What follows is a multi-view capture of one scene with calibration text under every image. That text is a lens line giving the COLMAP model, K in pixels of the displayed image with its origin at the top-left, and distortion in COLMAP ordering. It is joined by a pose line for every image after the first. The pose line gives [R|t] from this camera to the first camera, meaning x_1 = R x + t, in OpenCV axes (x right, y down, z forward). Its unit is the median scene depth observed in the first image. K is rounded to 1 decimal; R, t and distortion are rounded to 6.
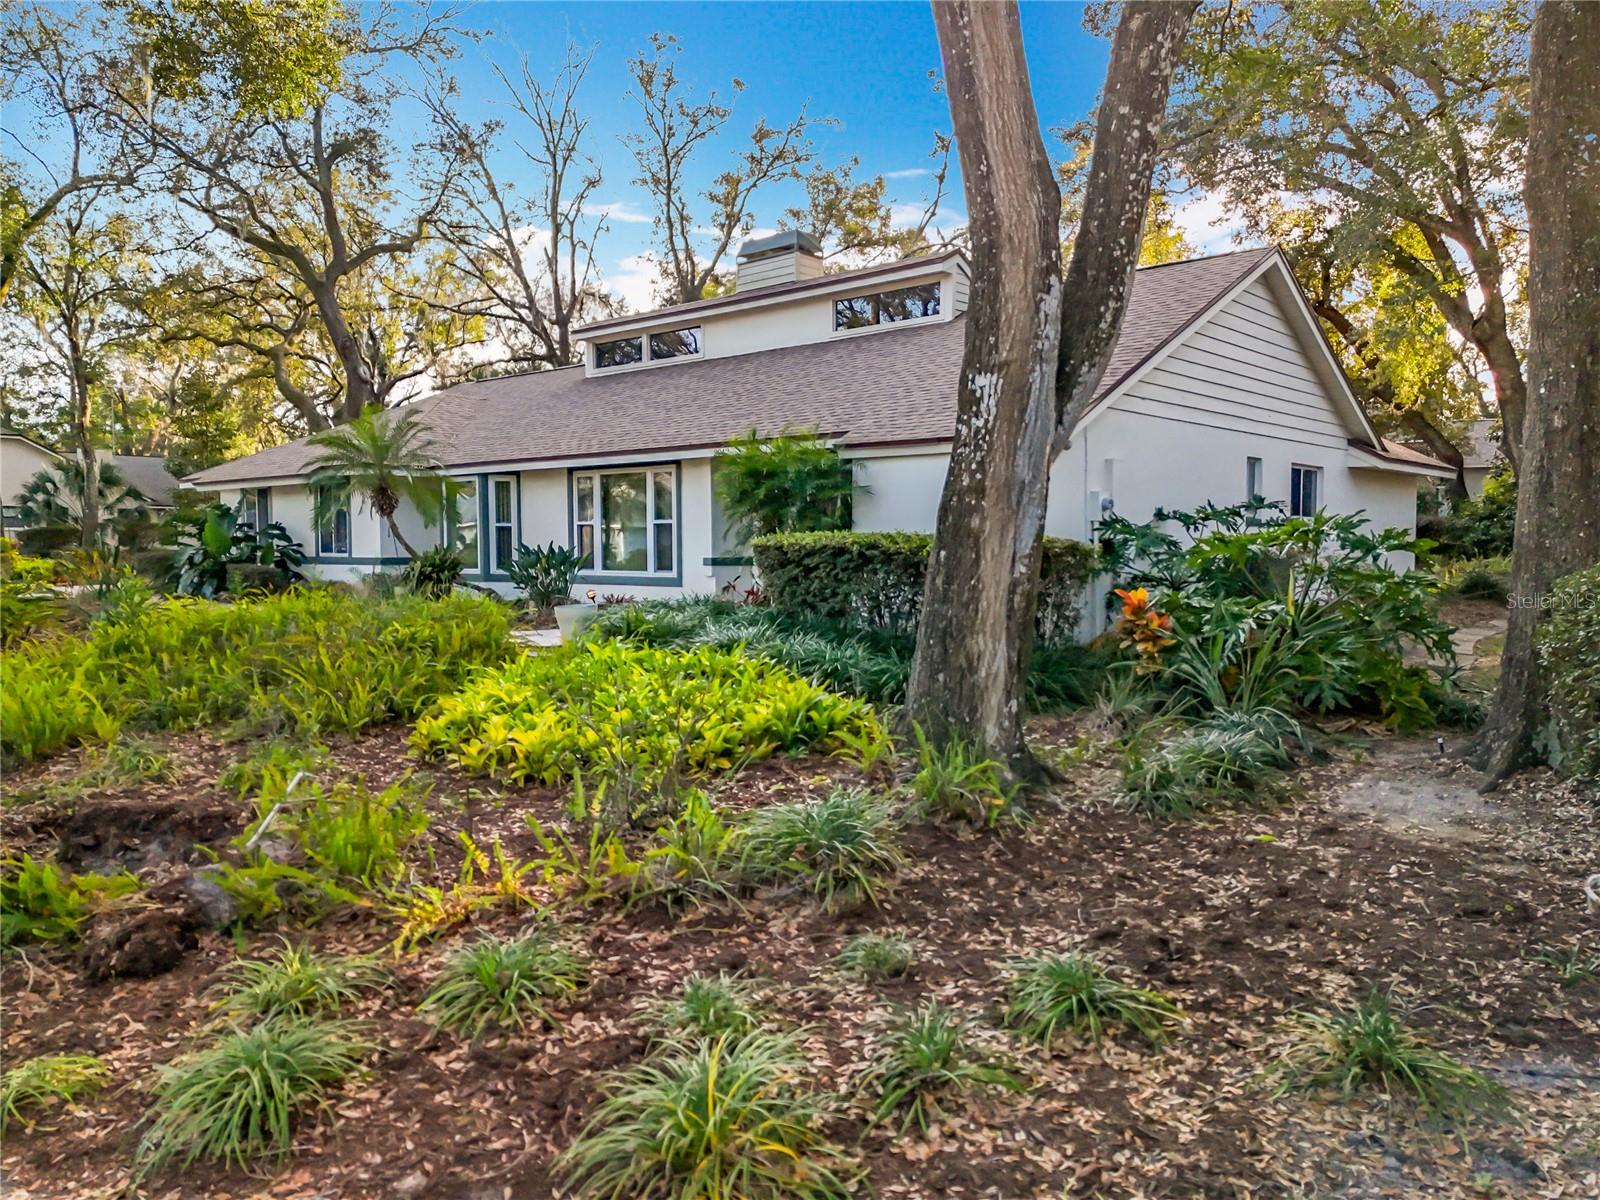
lens RADIAL K [[1144.9, 0, 800.0], [0, 1144.9, 600.0], [0, 0, 1]] dist [0.049536, -0.001531]
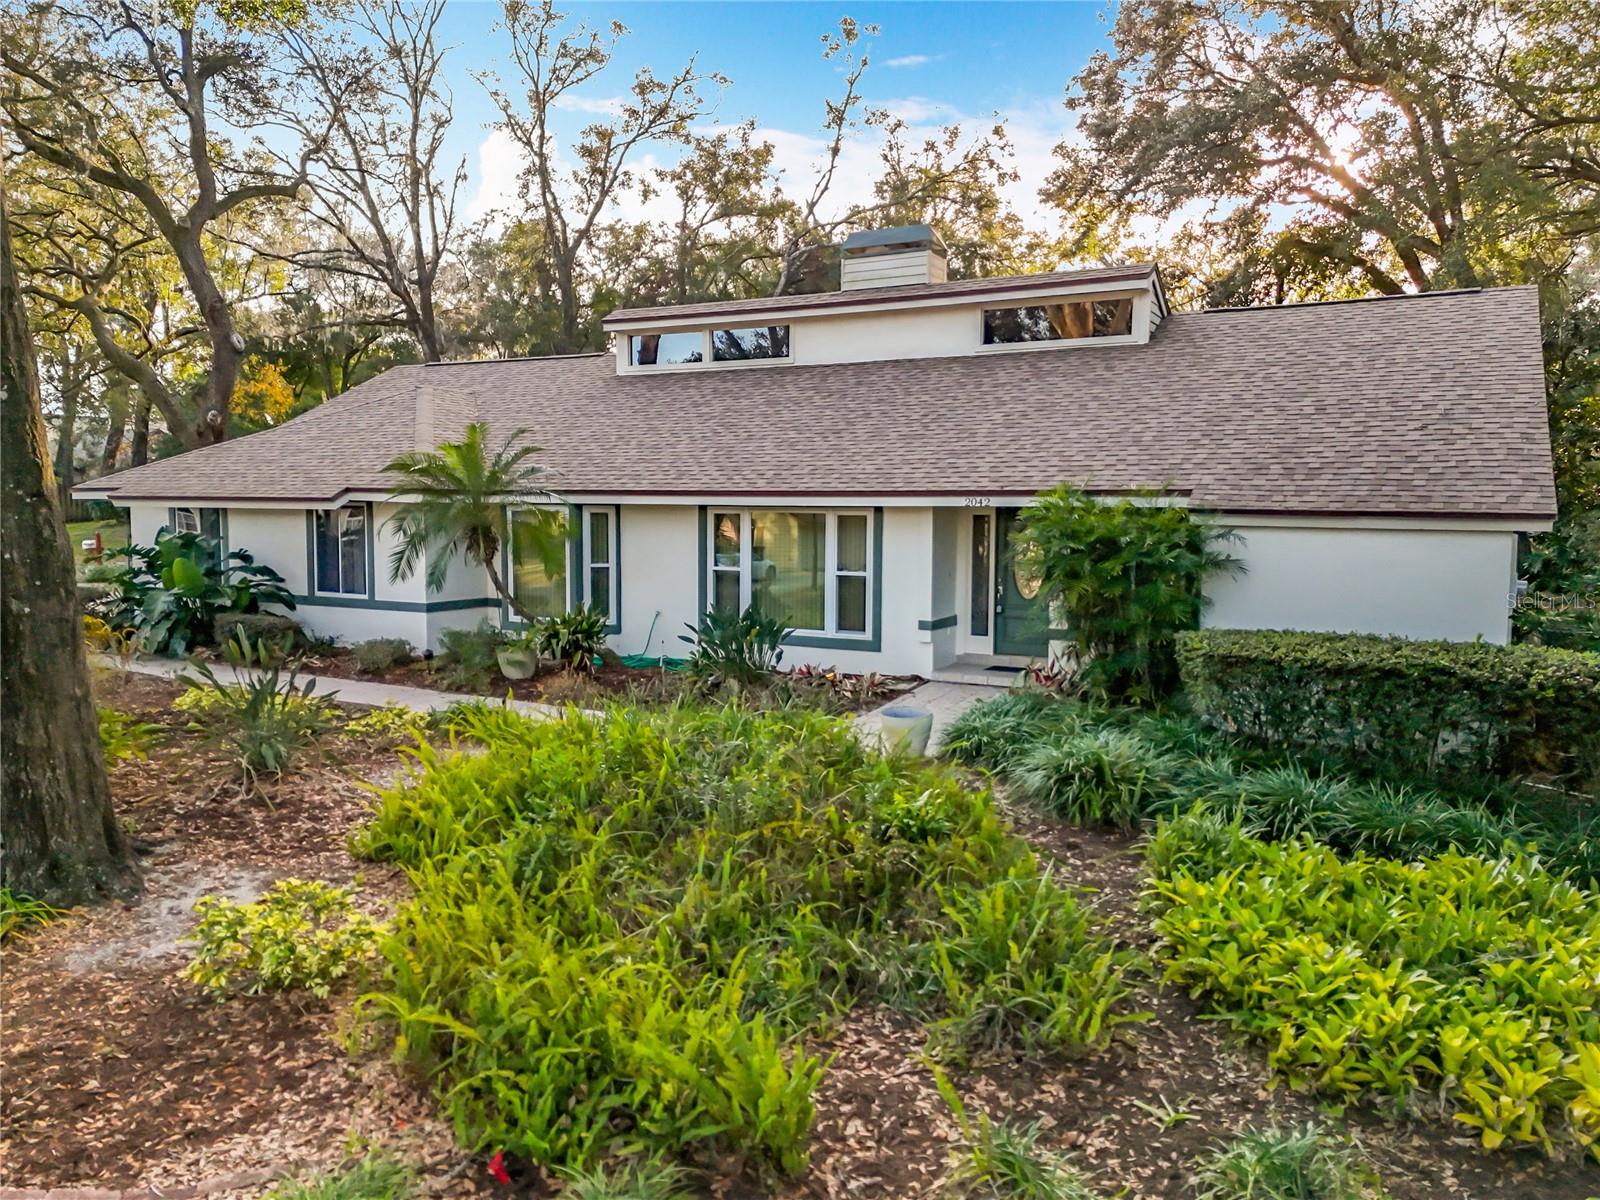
lens RADIAL K [[1144.9, 0, 800.0], [0, 1144.9, 600.0], [0, 0, 1]] dist [0.049536, -0.001531]
pose [[0.973936, -0.010859, 0.226561, -0.237128], [0.003193, 0.999411, 0.034175, -0.053132], [-0.226799, -0.032561, 0.973397, 0.129656]]
